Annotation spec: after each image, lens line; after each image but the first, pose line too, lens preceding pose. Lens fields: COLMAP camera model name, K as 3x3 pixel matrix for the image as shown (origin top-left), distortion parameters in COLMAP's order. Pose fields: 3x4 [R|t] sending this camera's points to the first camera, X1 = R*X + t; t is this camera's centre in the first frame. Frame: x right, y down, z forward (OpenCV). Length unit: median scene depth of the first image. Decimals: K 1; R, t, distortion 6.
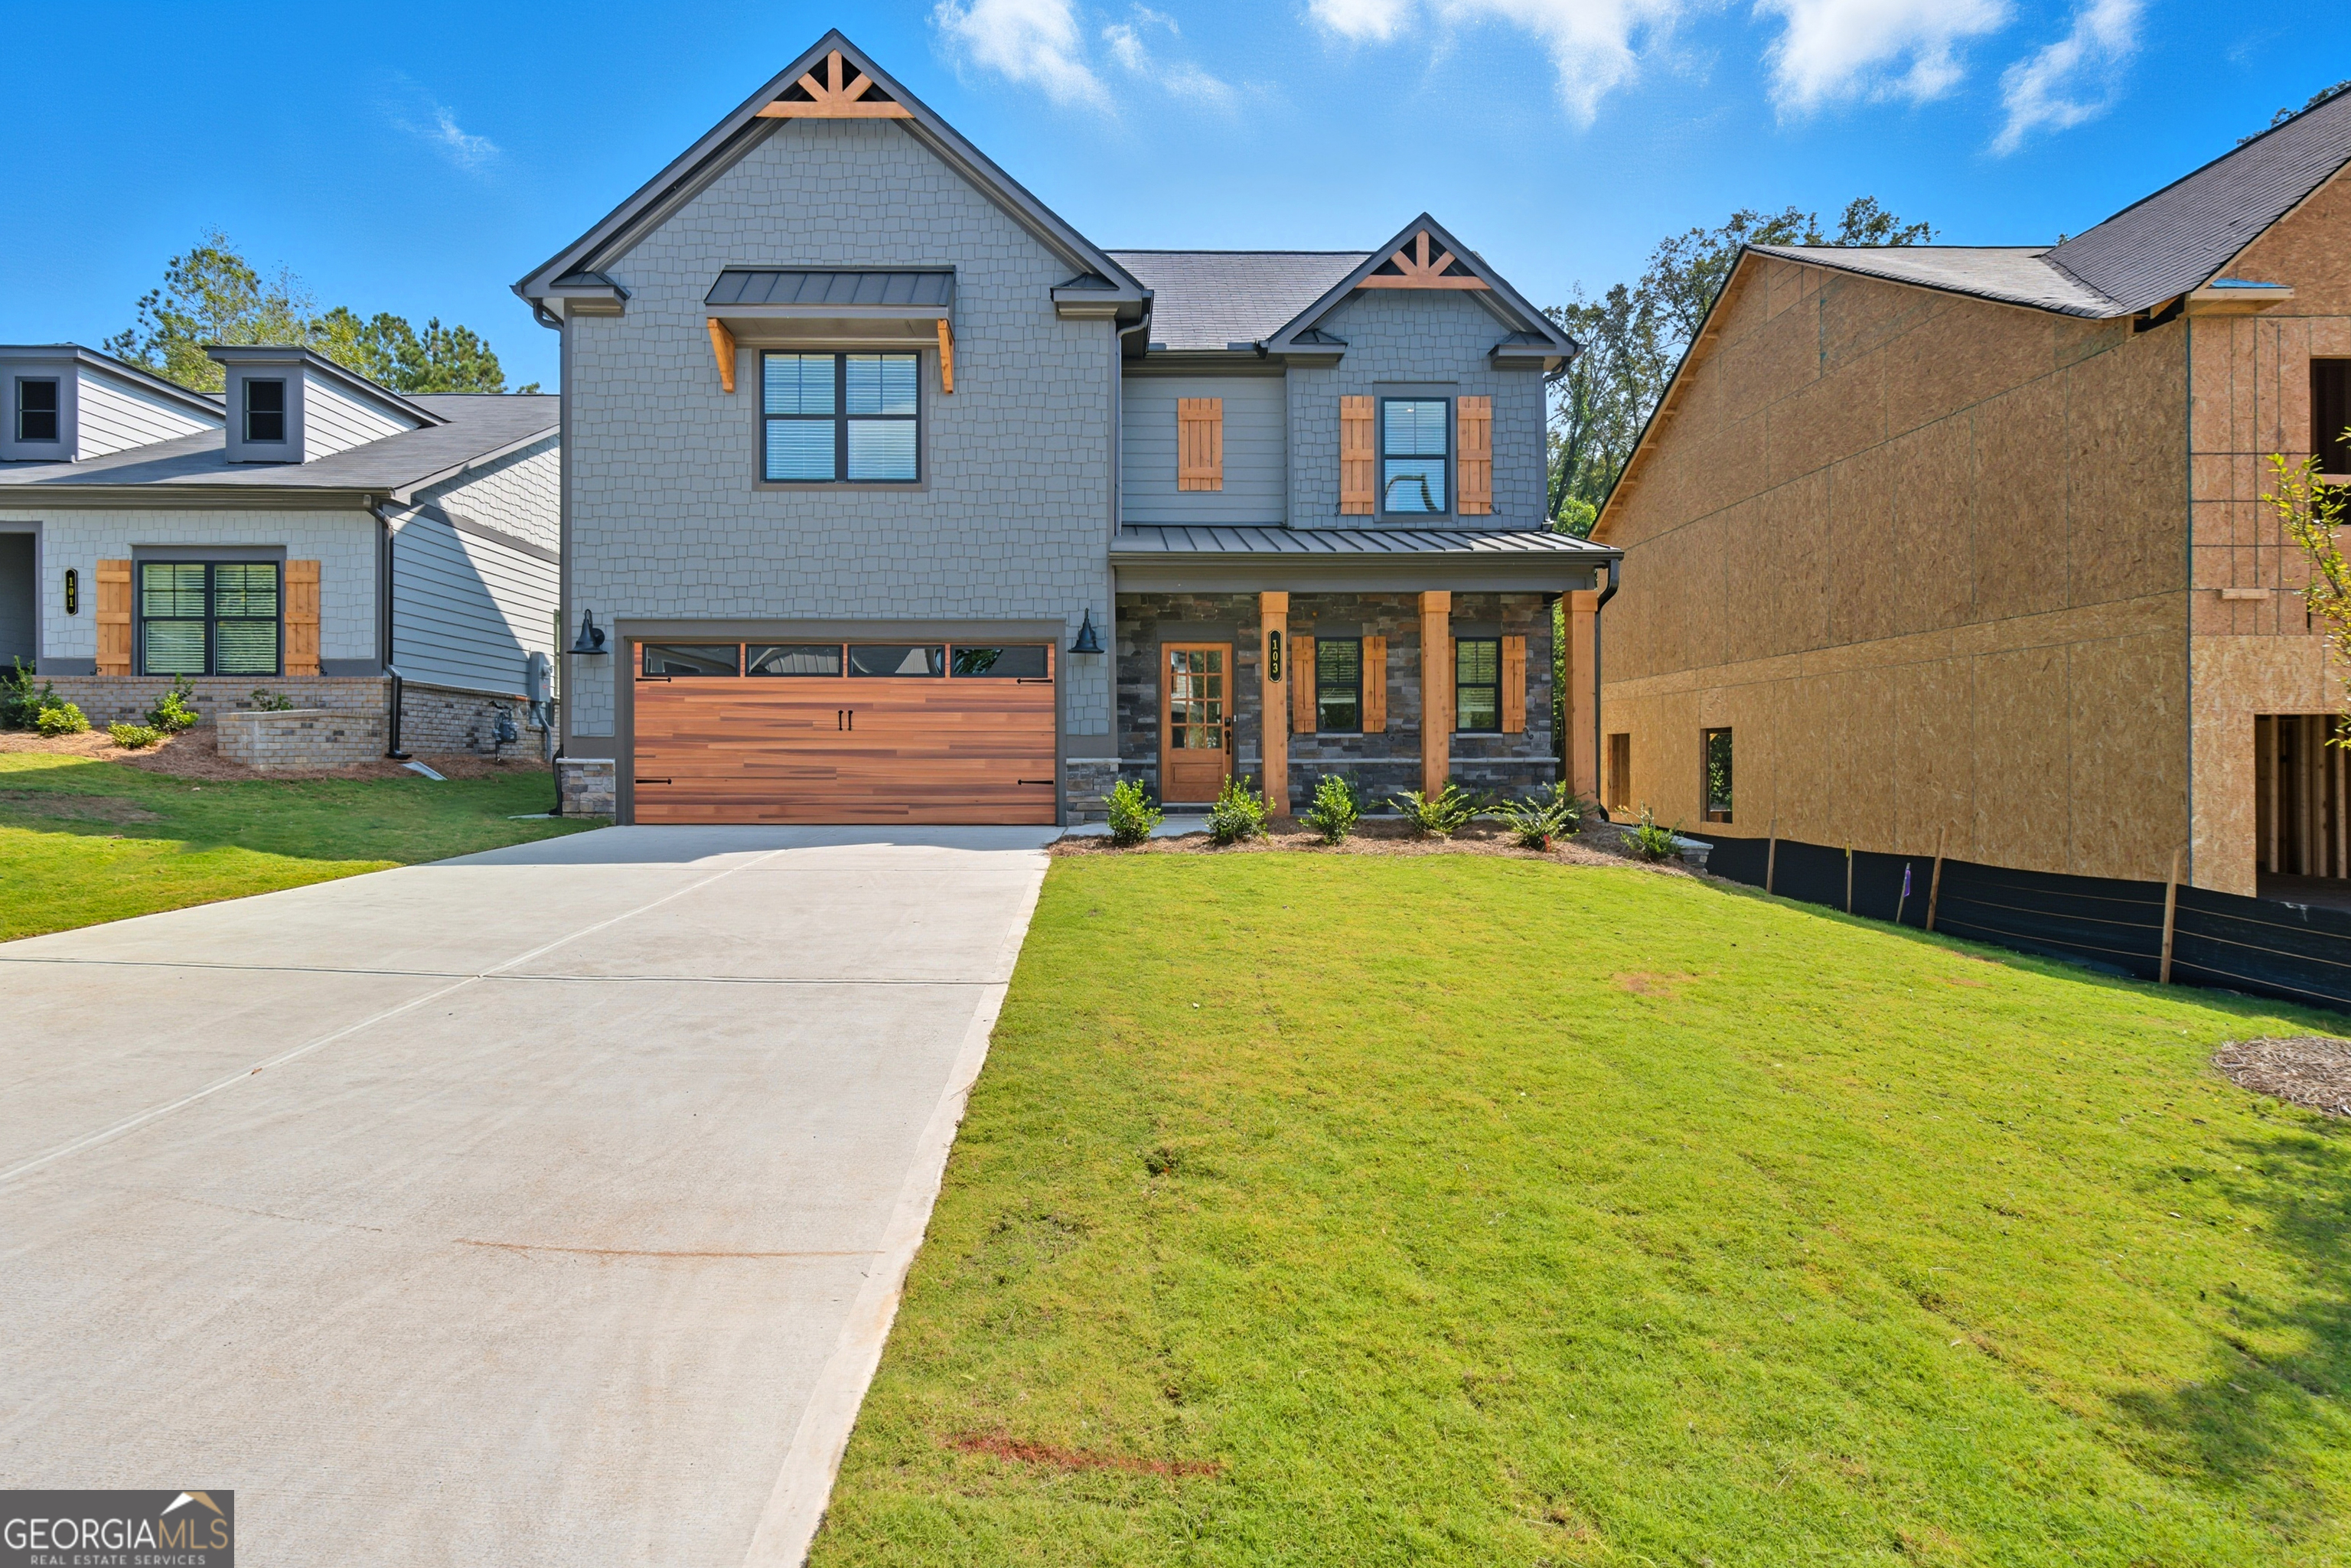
lens RADIAL K [[1136.9, 0, 1184.4], [0, 1136.9, 771.8], [0, 0, 1]] dist [0.002899, -0.000405]
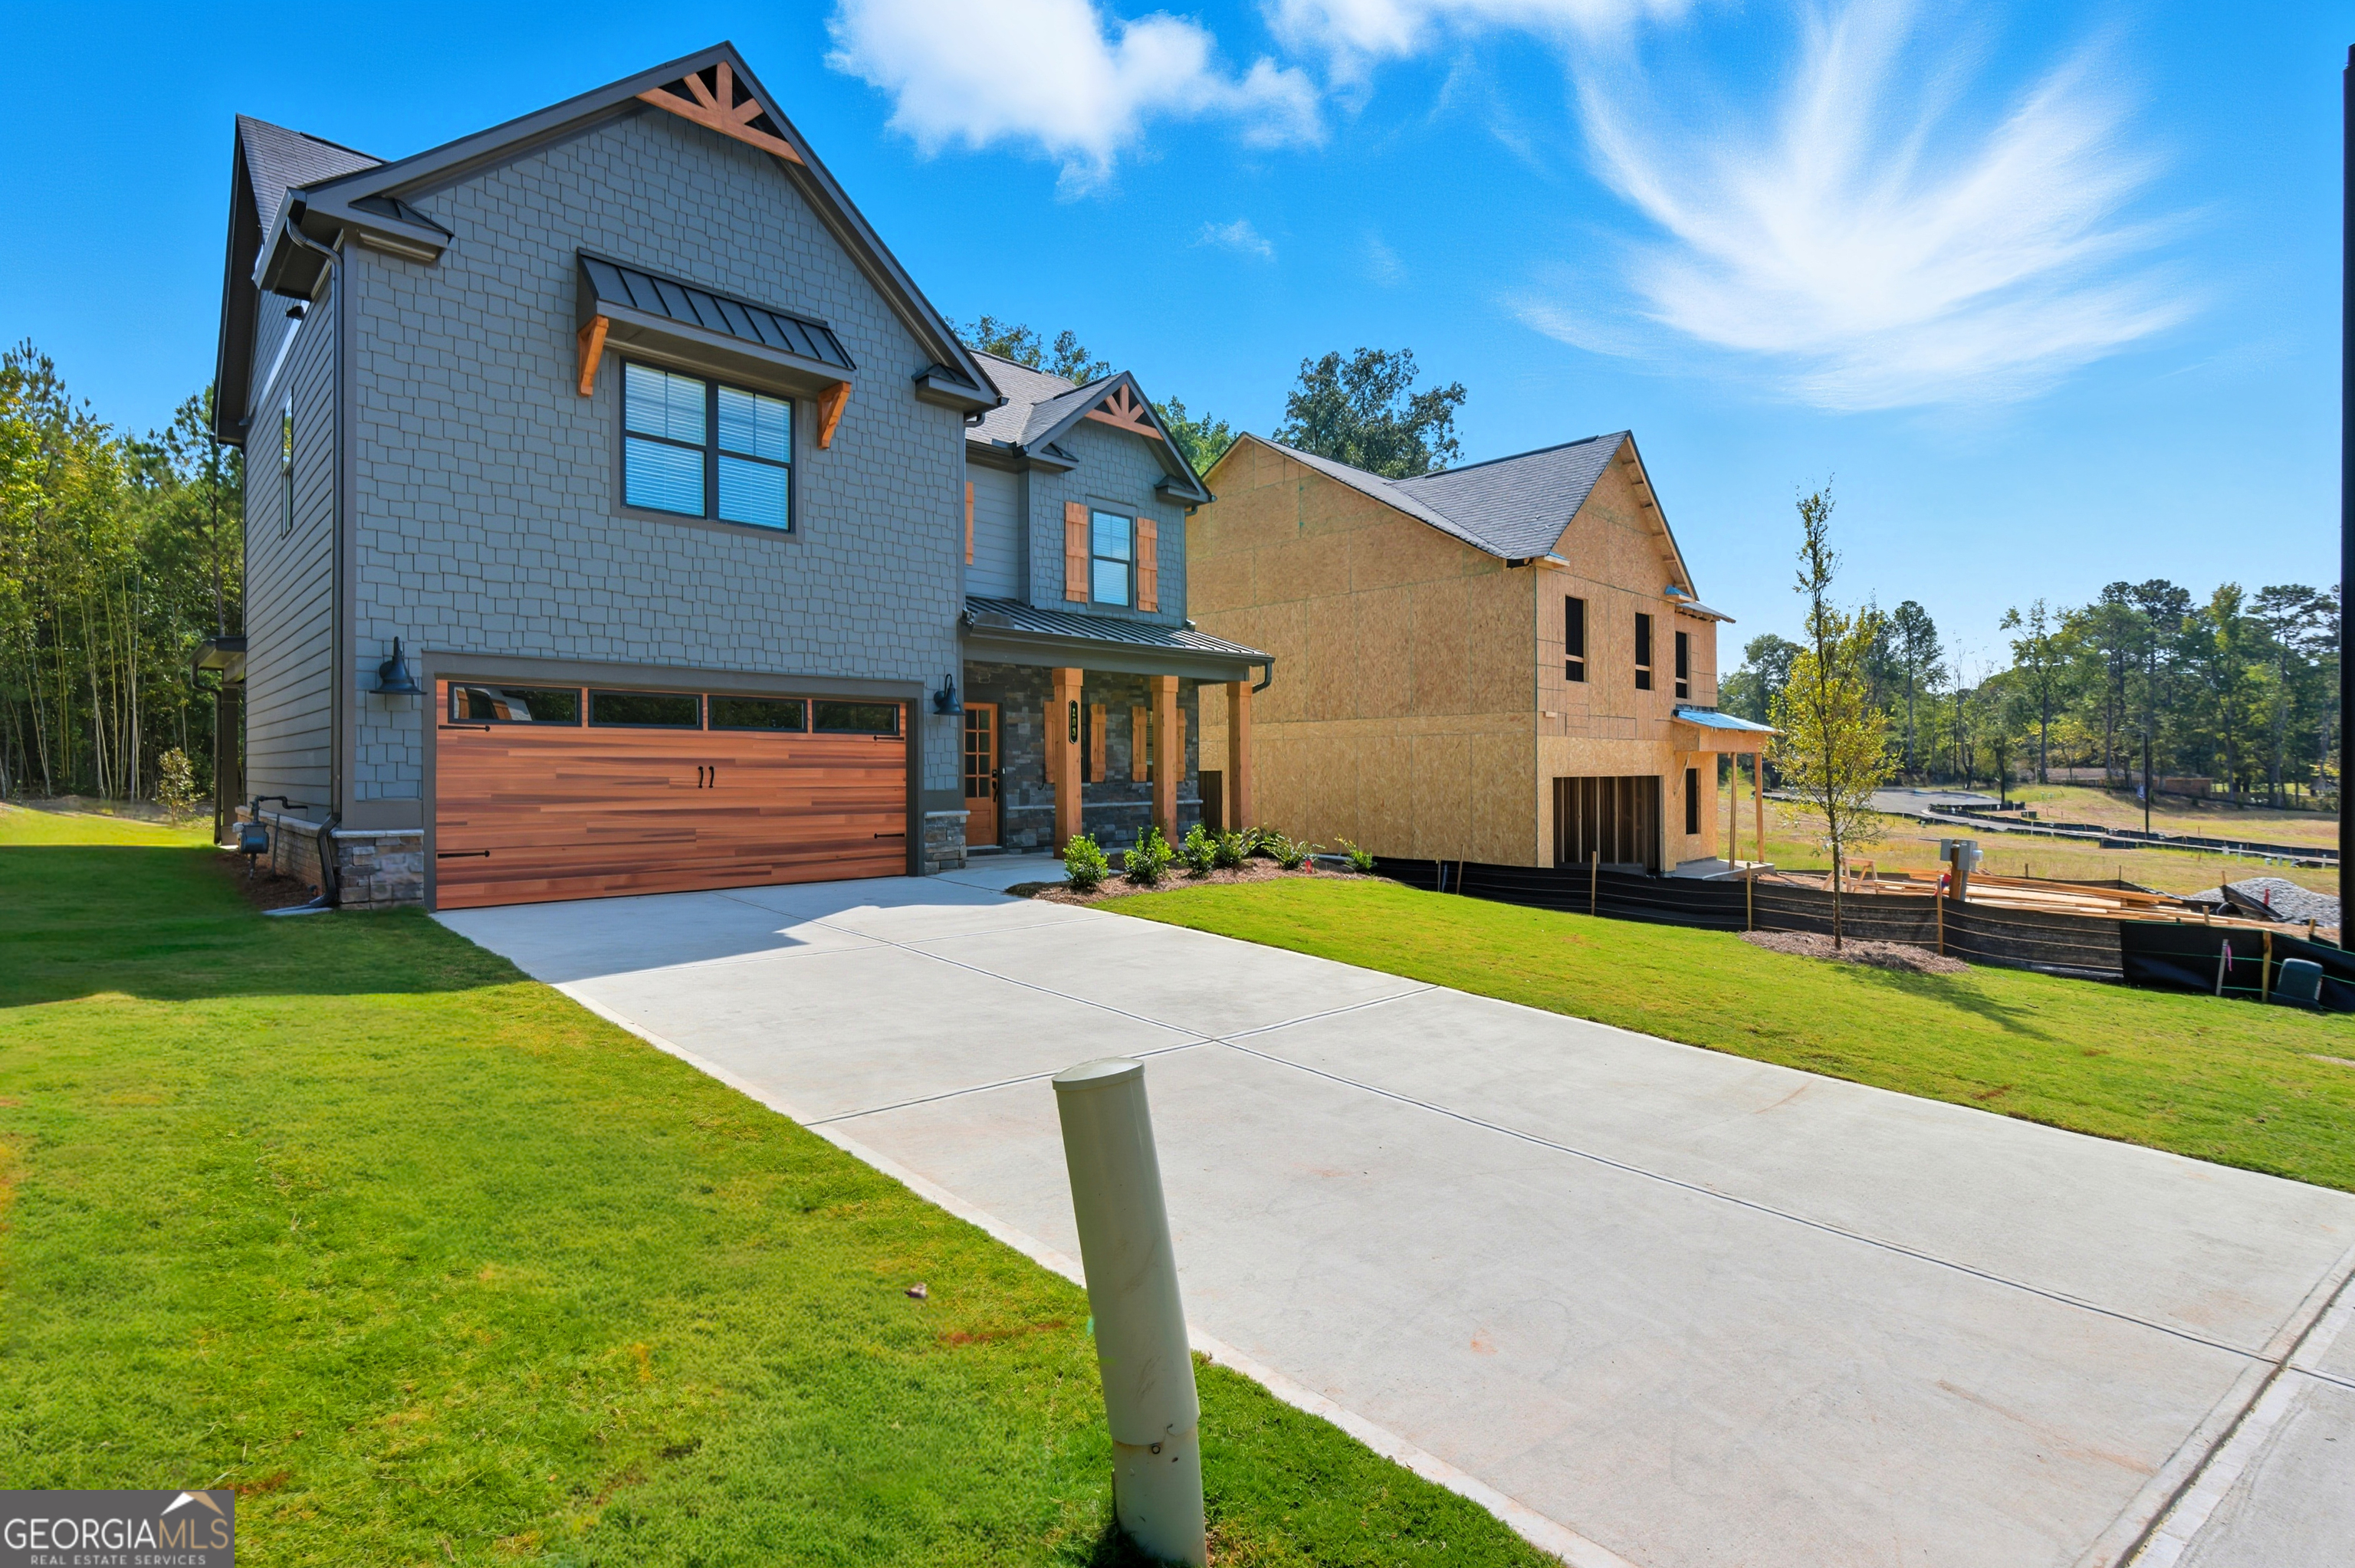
lens RADIAL K [[1138.7, 0, 1186.4], [0, 1138.7, 771.8], [0, 0, 1]] dist [0.002899, -0.000405]
pose [[0.701125, -0.001991, 0.713035, -0.692383], [0.003371, 0.999994, -0.000521, -0.048430], [-0.713030, 0.002769, 0.701128, 0.075065]]
